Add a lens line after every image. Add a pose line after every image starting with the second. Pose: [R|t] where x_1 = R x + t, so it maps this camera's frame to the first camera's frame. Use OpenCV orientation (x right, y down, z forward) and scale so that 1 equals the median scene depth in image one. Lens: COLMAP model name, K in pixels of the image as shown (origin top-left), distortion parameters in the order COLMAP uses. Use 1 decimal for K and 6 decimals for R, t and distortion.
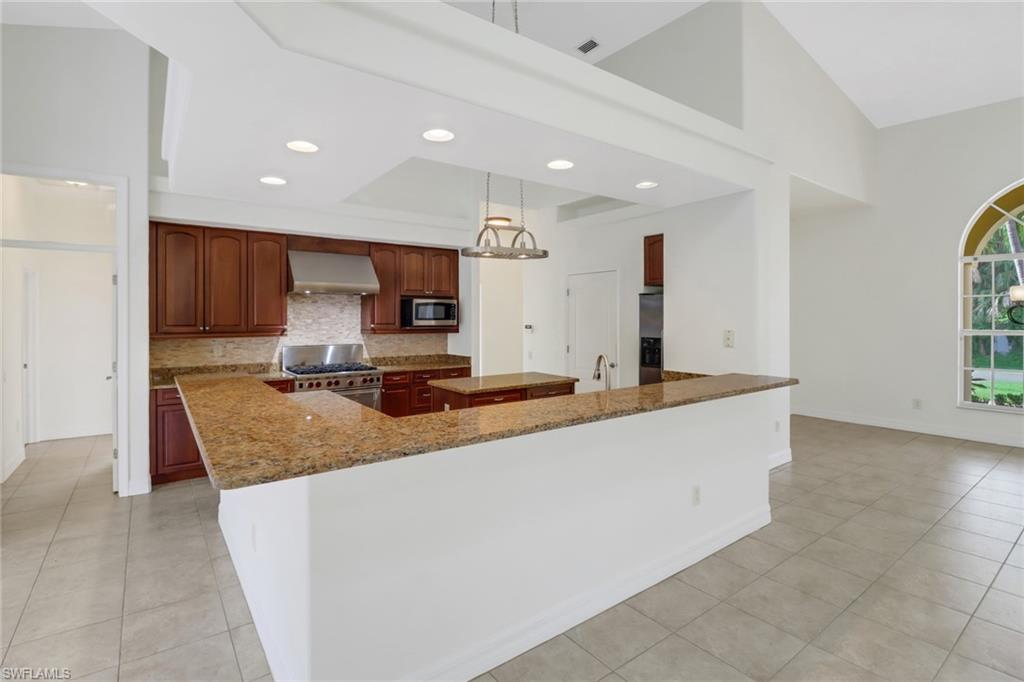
lens RADIAL K [[484.7, 0, 513.1], [0, 484.7, 318.7], [0, 0, 1]] dist [0.000553, 0.000458]
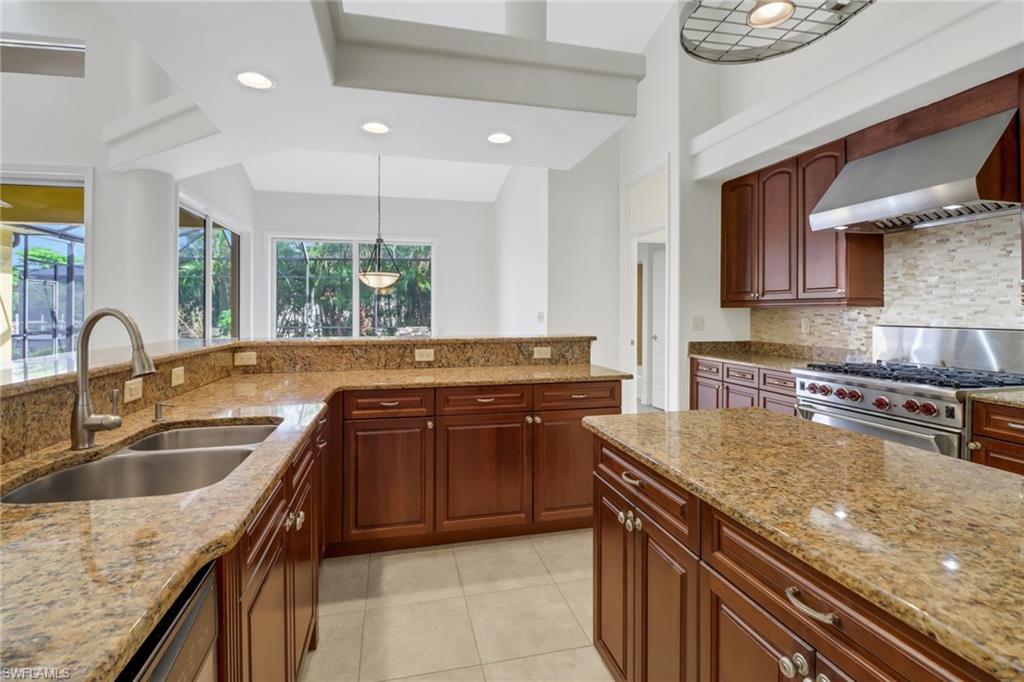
lens RADIAL K [[484.7, 0, 494.6], [0, 484.7, 314.7], [0, 0, 1]] dist [0.000553, 0.000458]
pose [[-0.408546, 0.007505, -0.912707, 0.234691], [-0.004034, 0.999942, 0.010027, 0.038026], [0.912729, 0.007778, -0.408492, 0.763665]]
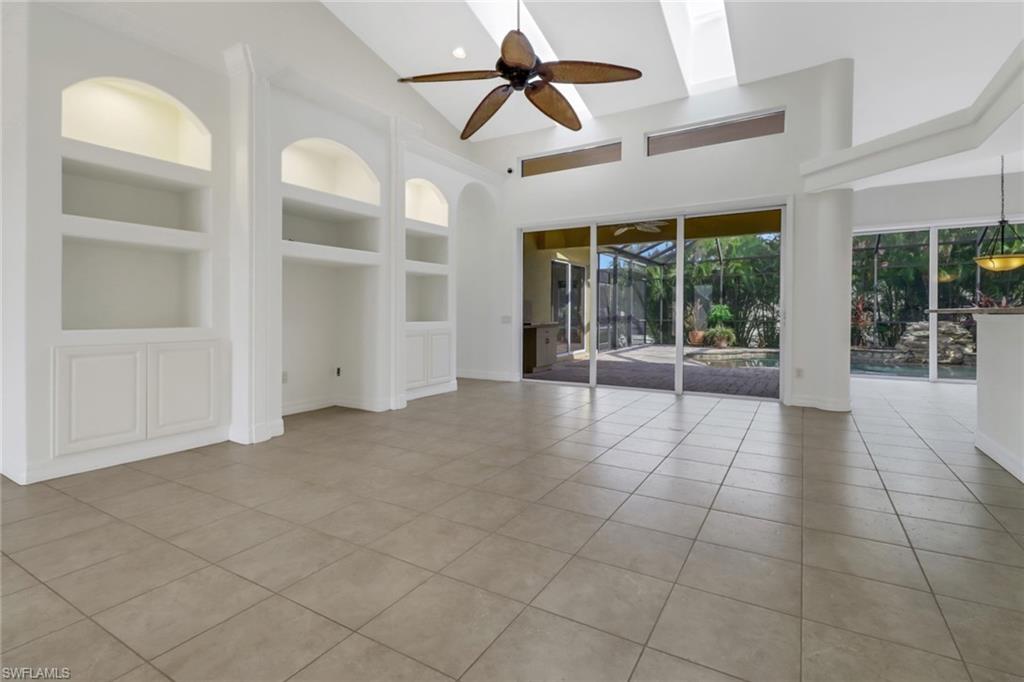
lens RADIAL K [[484.7, 0, 514.3], [0, 484.7, 310.7], [0, 0, 1]] dist [0.000553, 0.000458]
pose [[-0.922833, 0.005796, -0.385156, 0.727264], [0.007315, 0.999970, -0.002479, 0.072656], [0.385131, -0.005106, -0.922848, 0.656132]]
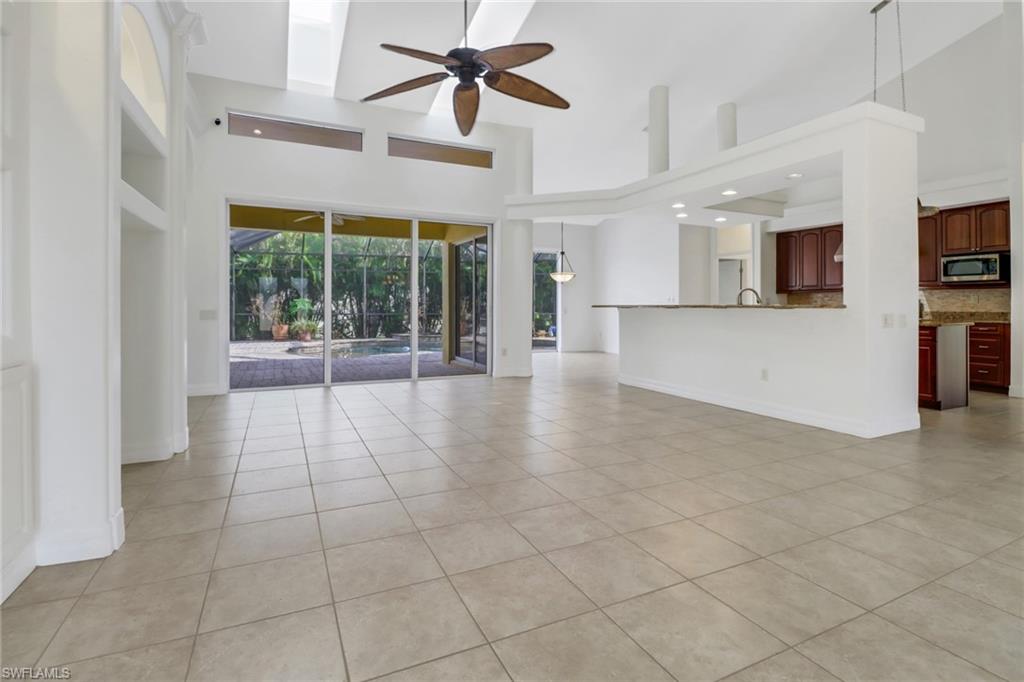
lens RADIAL K [[484.7, 0, 510.2], [0, 484.7, 304.0], [0, 0, 1]] dist [0.000553, 0.000458]
pose [[-0.200014, 0.000192, -0.979793, 1.090138], [-0.003599, 0.999993, 0.000930, 0.068357], [0.979786, 0.003712, -0.200012, 0.255901]]
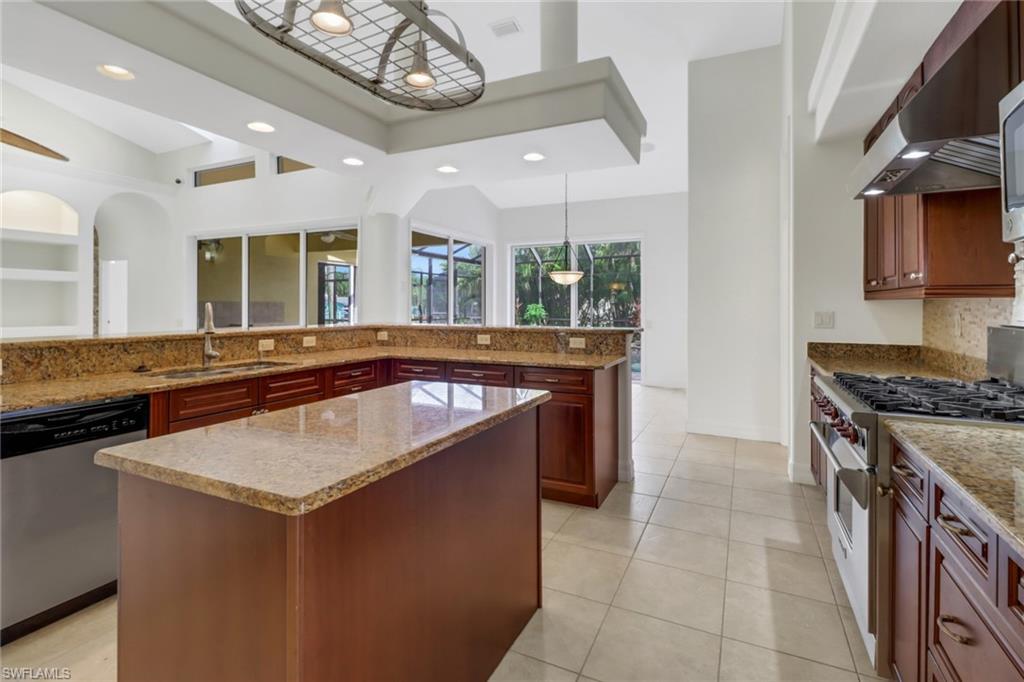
lens RADIAL K [[484.7, 0, 503.7], [0, 484.7, 309.3], [0, 0, 1]] dist [0.000553, 0.000458]
pose [[-0.889339, 0.003456, -0.457234, 0.058454], [-0.002076, 0.999931, 0.011596, 0.038352], [0.457243, 0.011262, -0.889271, 1.091287]]
